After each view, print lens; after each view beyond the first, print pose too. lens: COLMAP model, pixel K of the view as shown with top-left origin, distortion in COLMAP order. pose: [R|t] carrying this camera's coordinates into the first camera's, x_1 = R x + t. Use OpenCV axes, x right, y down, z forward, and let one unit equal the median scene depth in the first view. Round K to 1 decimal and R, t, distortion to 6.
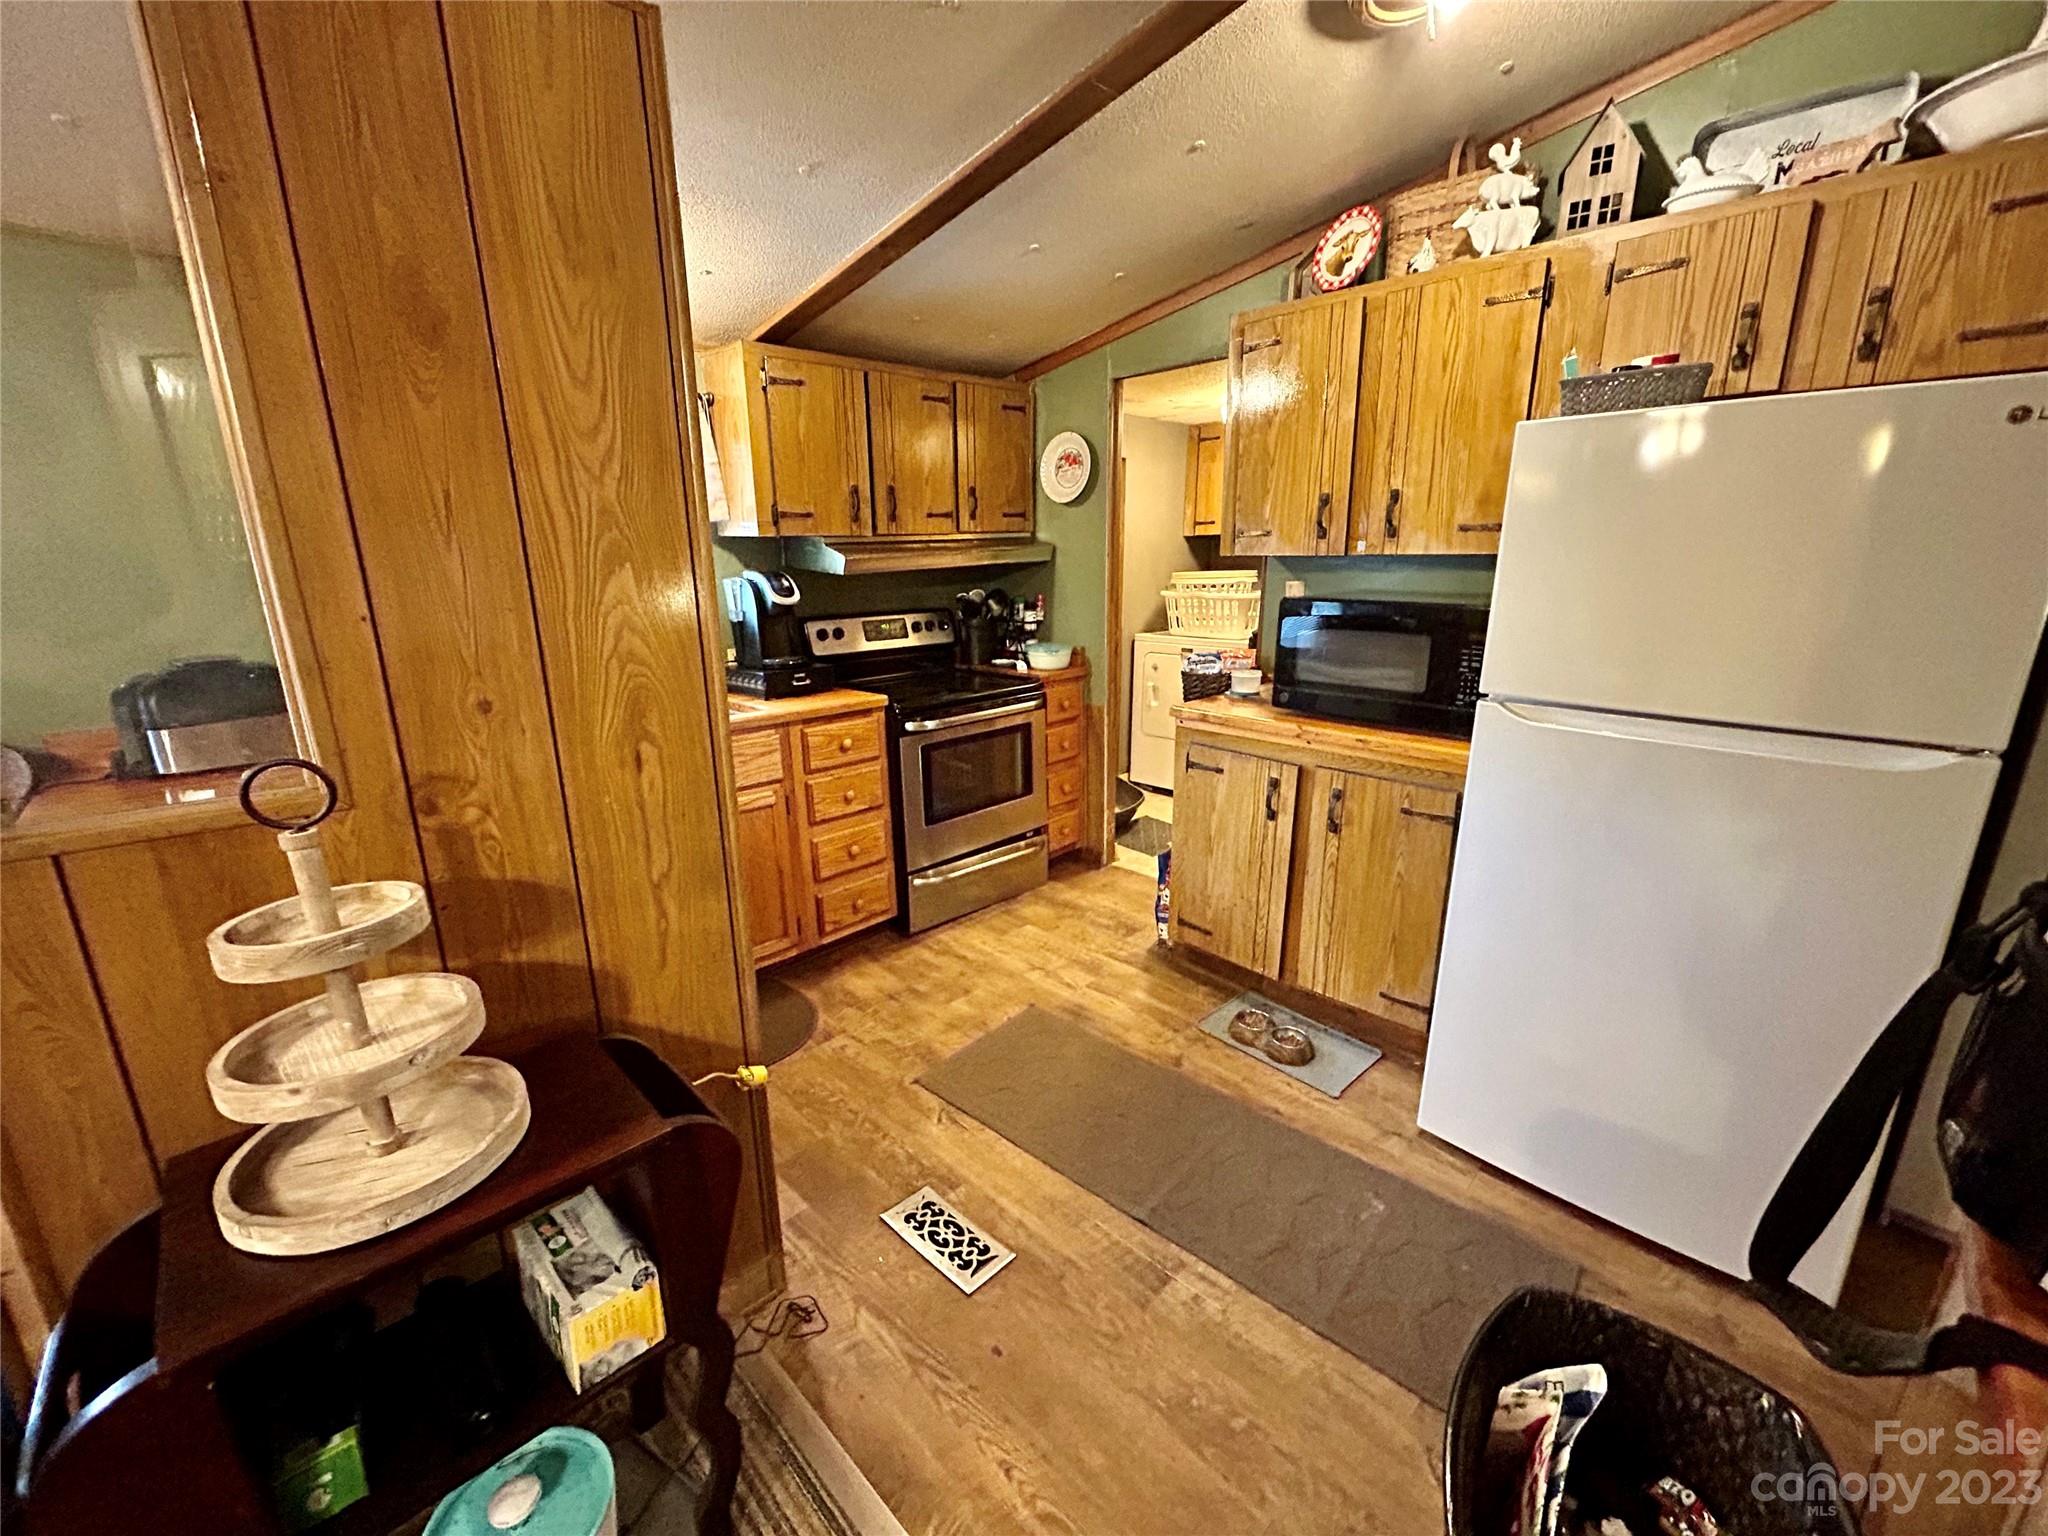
lens RADIAL K [[821.4, 0, 1021.8], [0, 821.4, 763.2], [0, 0, 1]] dist [-0.002183, 0.001767]
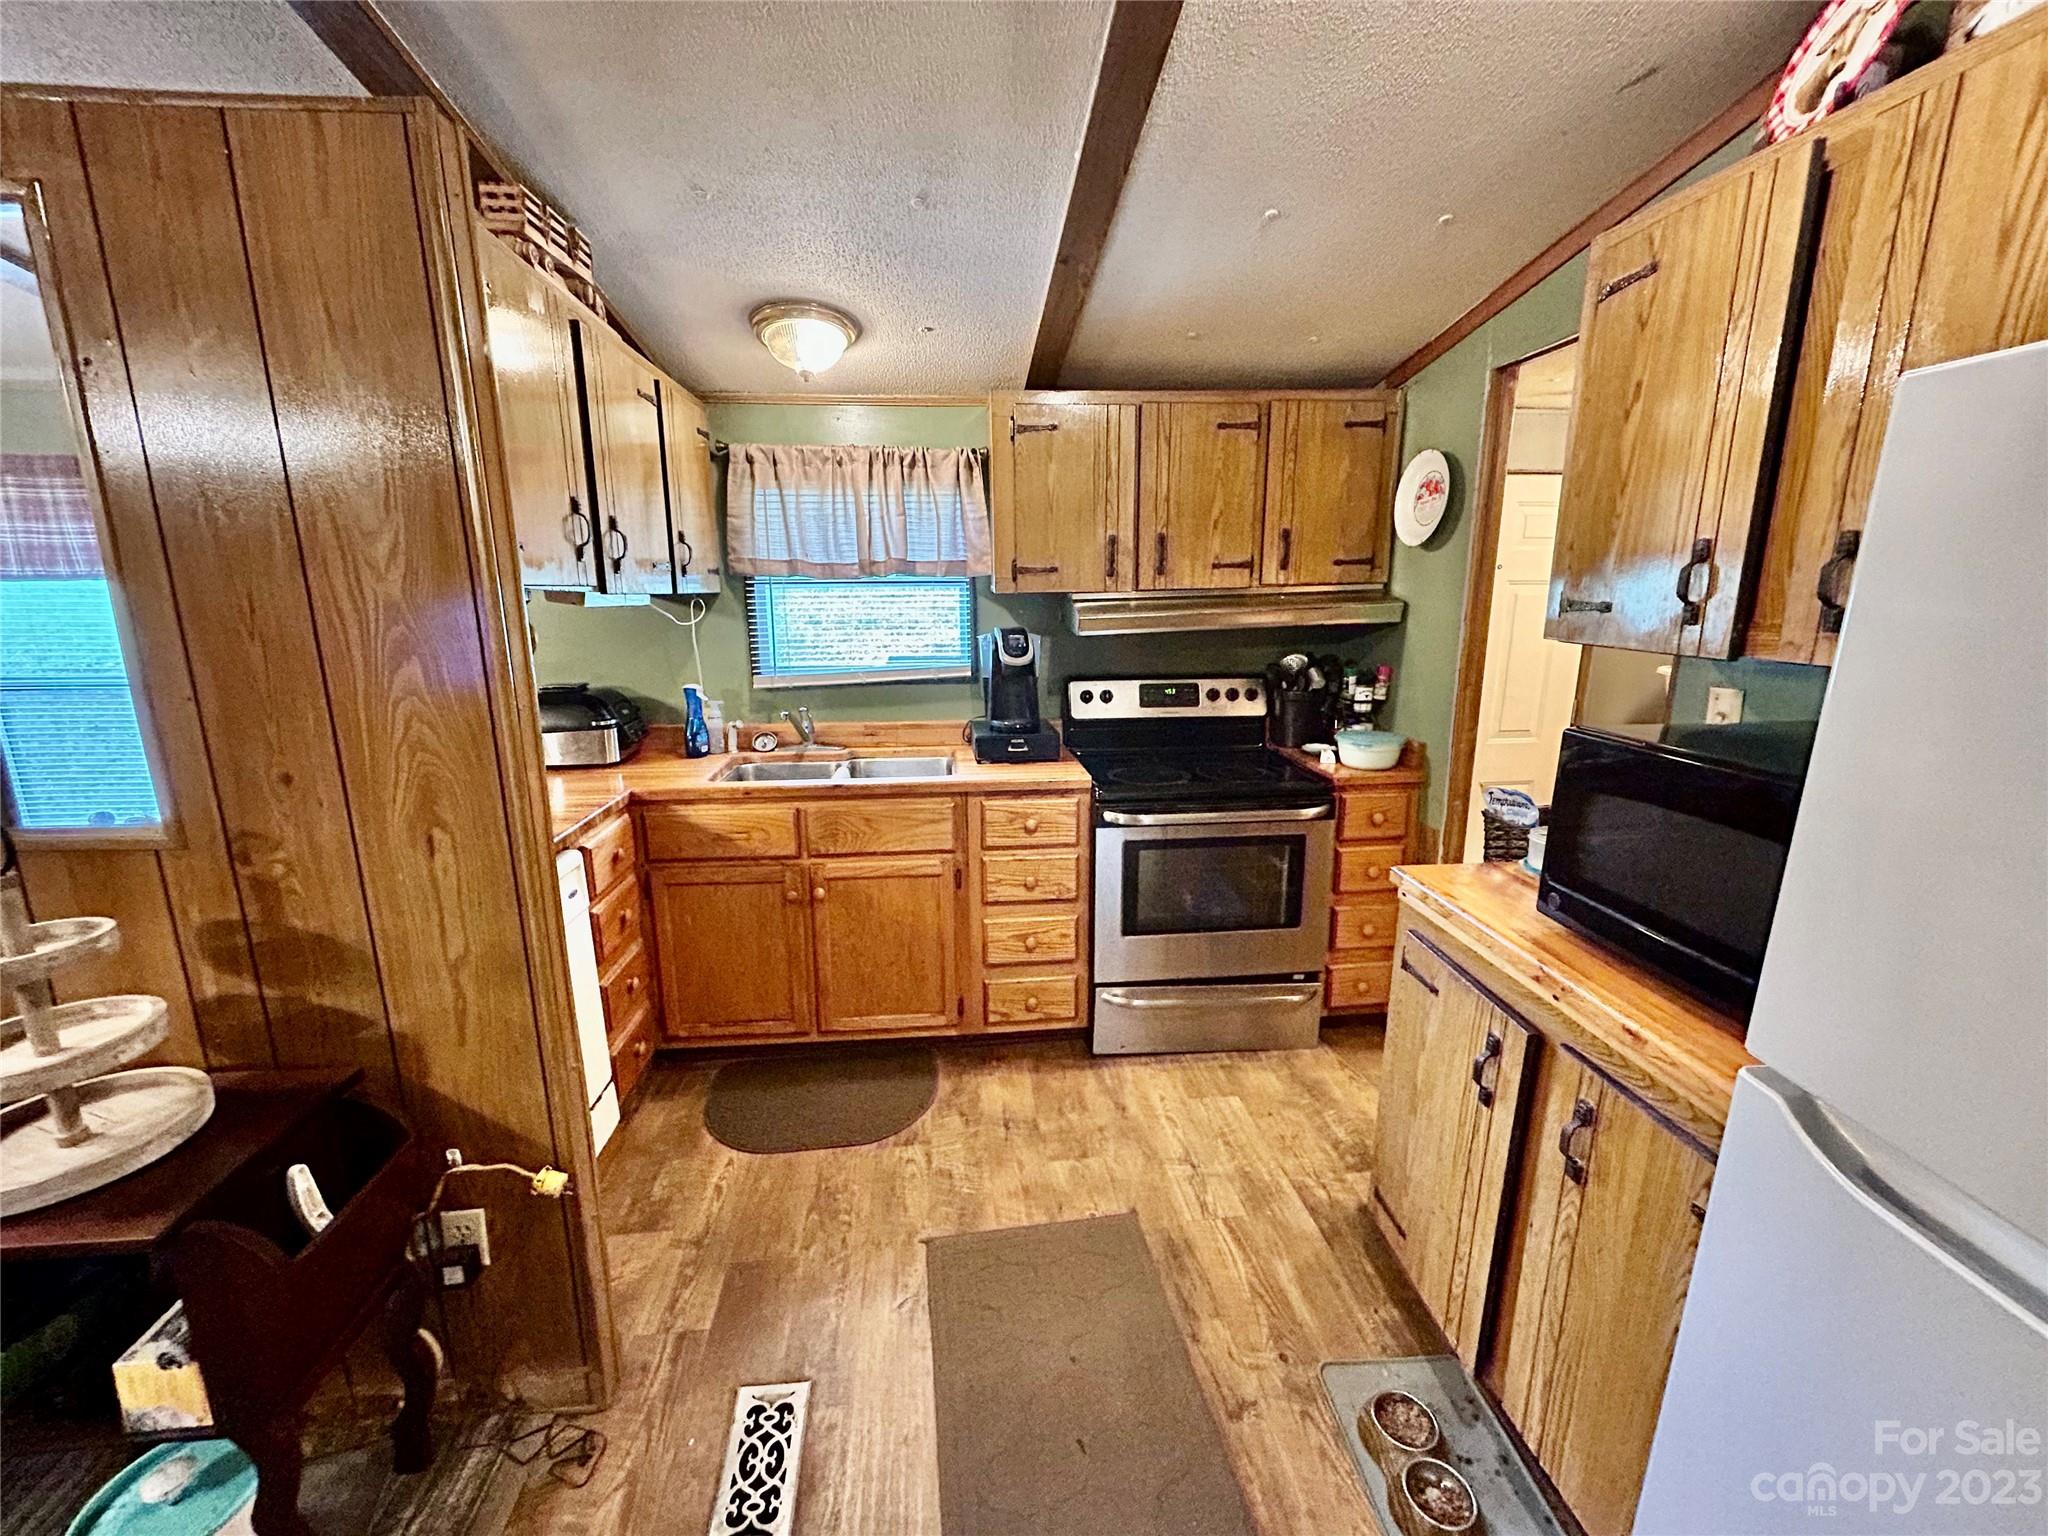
lens RADIAL K [[821.4, 0, 1026.5], [0, 821.4, 763.8], [0, 0, 1]] dist [-0.002183, 0.001767]
pose [[0.775280, 0.144973, -0.614755, 0.369895], [-0.162979, 0.986259, 0.027046, -0.128616], [0.610229, 0.079224, 0.788254, 0.328576]]
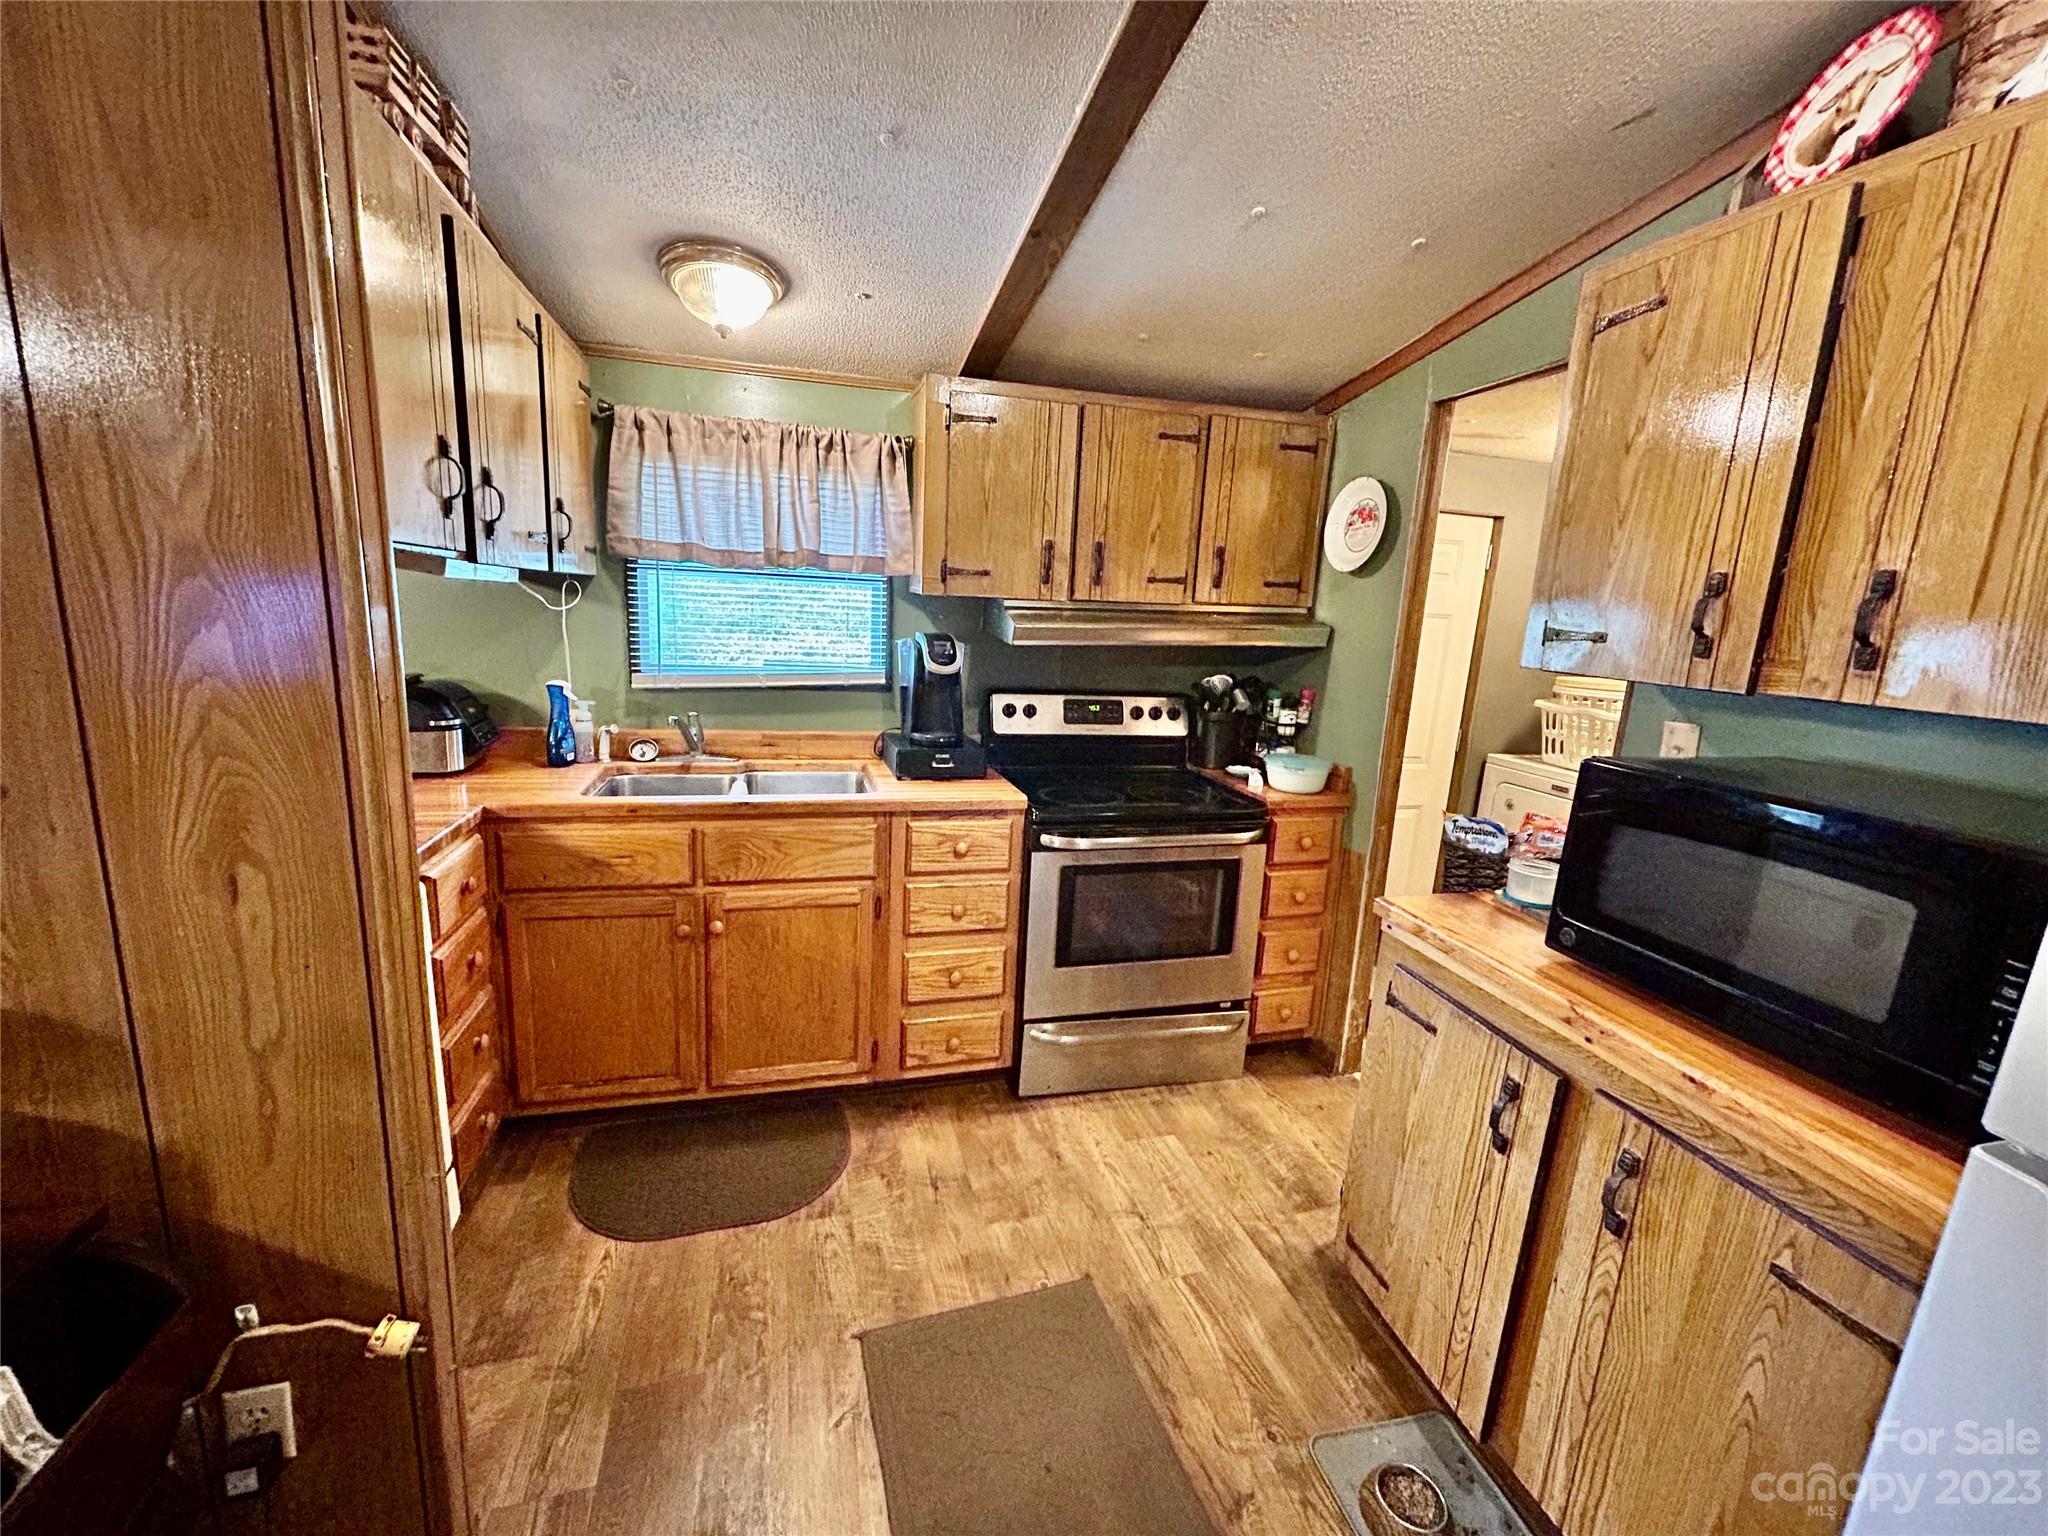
lens RADIAL K [[821.4, 0, 1025.3], [0, 821.4, 763.4], [0, 0, 1]] dist [-0.002183, 0.001767]
pose [[0.870379, 0.151523, -0.468488, 0.243042], [-0.182963, 0.982873, -0.022026, -0.114706], [0.457127, 0.104887, 0.883195, 0.341652]]
